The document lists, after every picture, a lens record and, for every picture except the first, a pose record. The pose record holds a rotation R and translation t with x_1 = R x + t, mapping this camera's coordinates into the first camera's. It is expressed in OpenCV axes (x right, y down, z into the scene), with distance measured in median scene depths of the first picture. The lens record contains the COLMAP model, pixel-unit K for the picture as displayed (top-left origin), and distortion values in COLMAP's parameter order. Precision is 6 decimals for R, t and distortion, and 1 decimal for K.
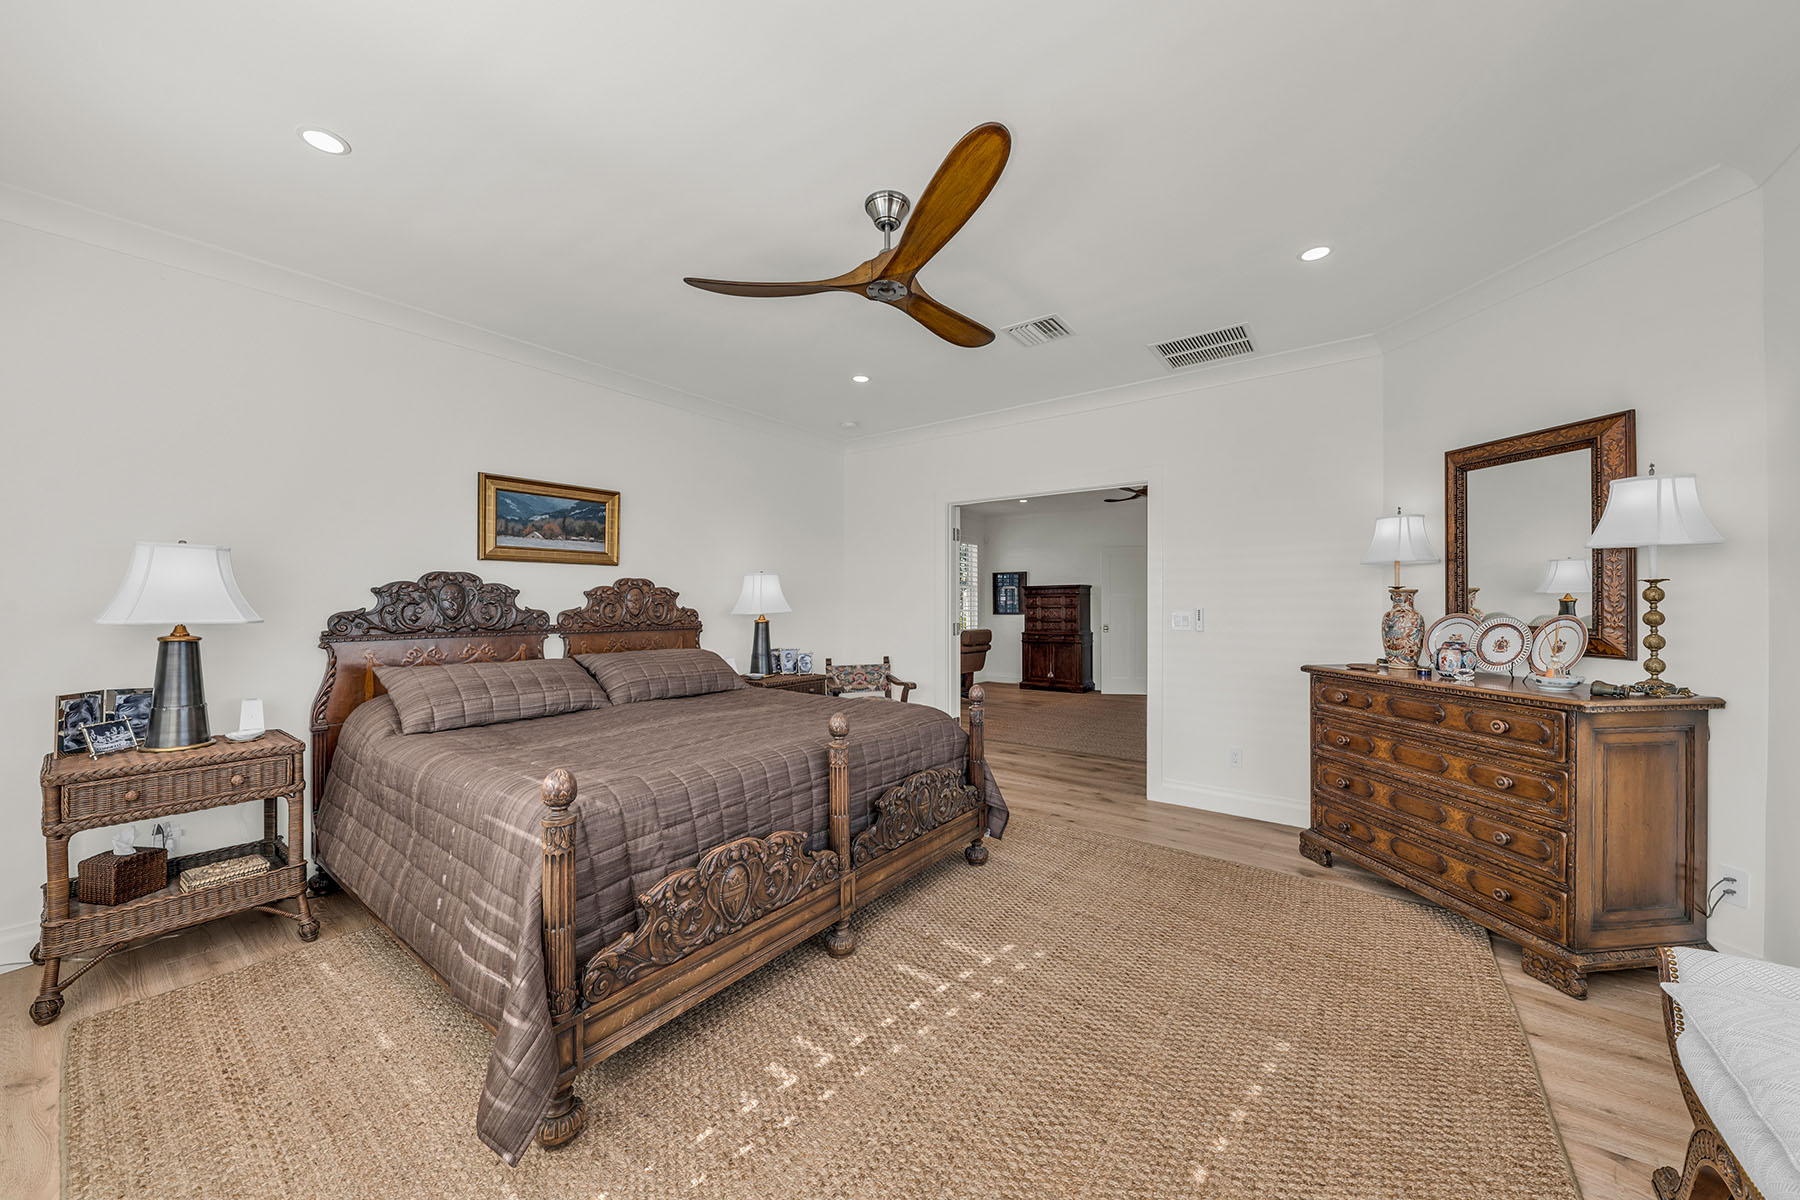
lens RADIAL K [[669.7, 0, 901.7], [0, 669.7, 605.8], [0, 0, 1]] dist [0.010623, -0.006545]
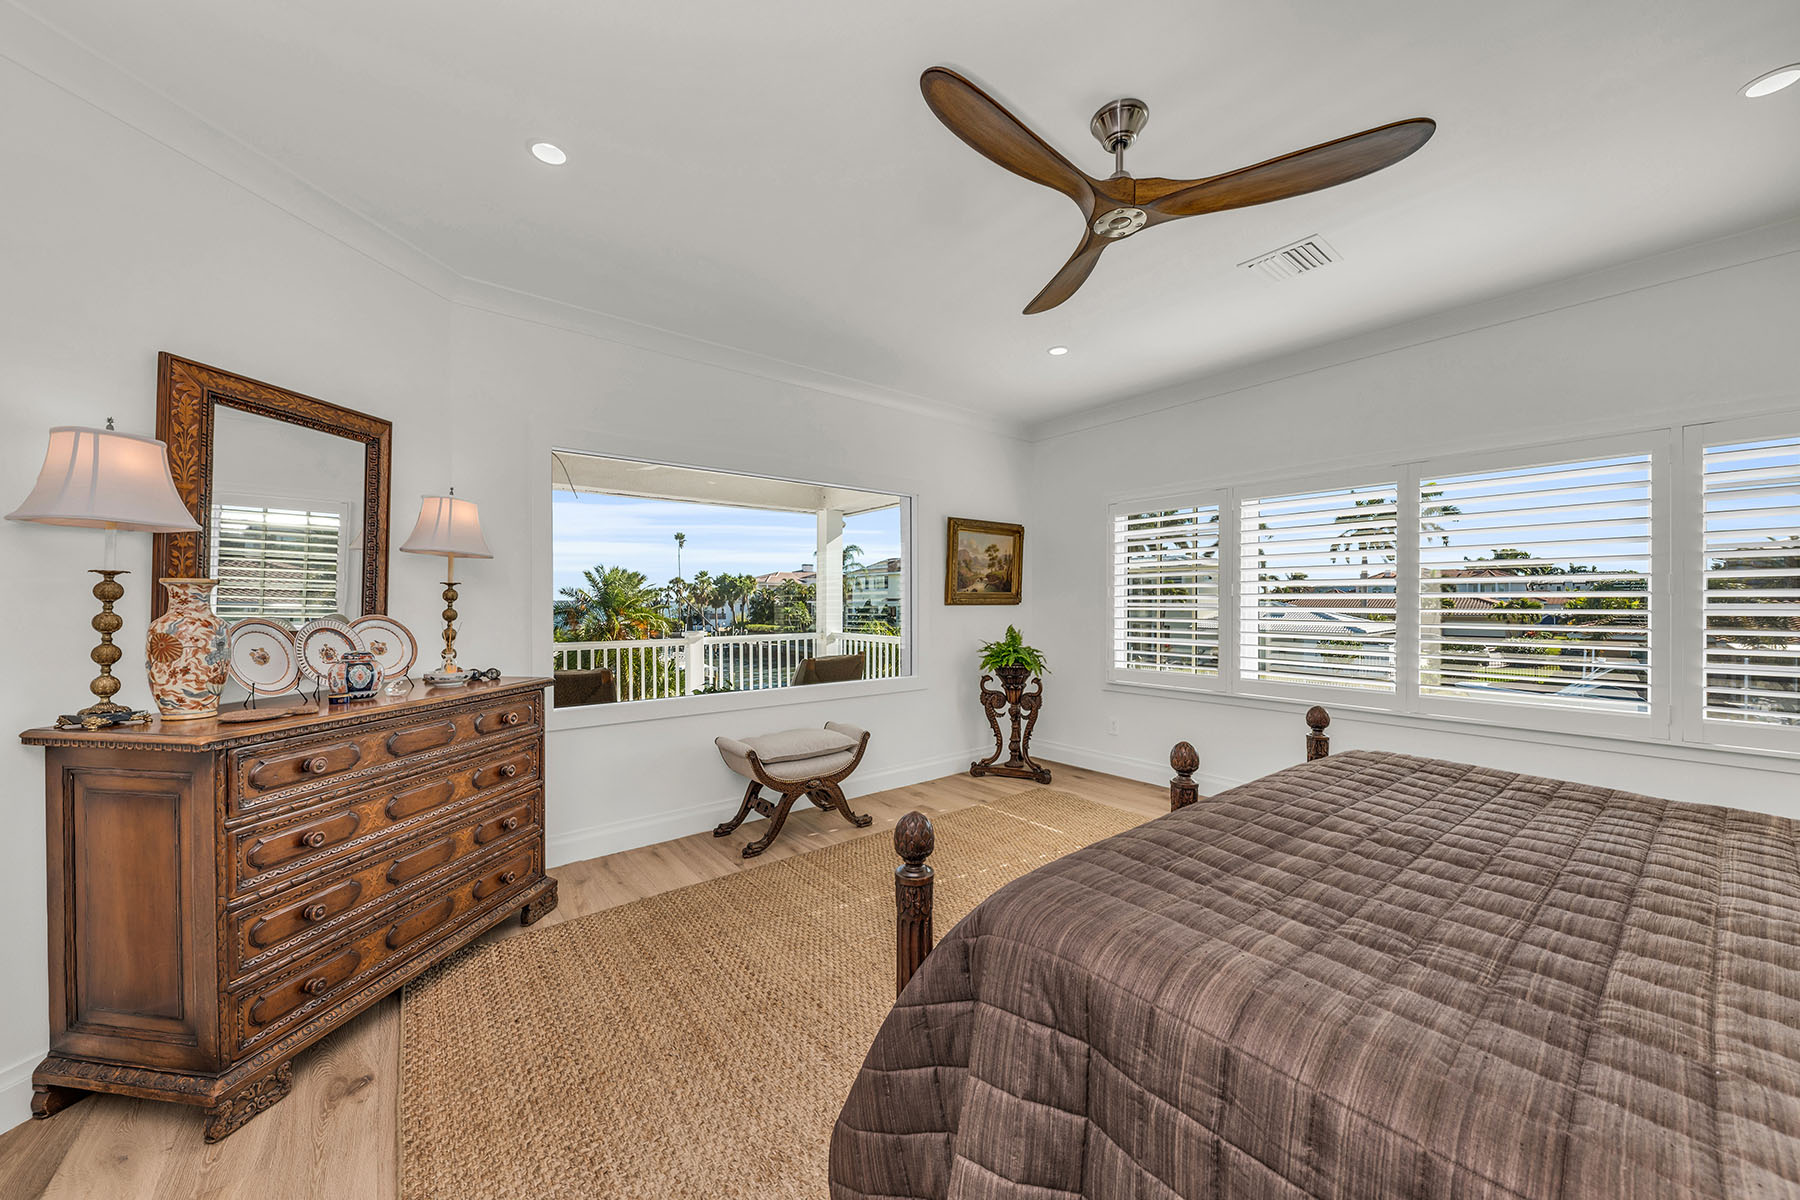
lens RADIAL K [[669.7, 0, 901.7], [0, 669.7, 605.8], [0, 0, 1]] dist [0.010623, -0.006545]
pose [[-0.952796, 0.005195, 0.303567, -0.004008], [0.007487, 0.999952, 0.006386, -0.000137], [-0.303519, 0.008357, -0.952789, 1.480877]]
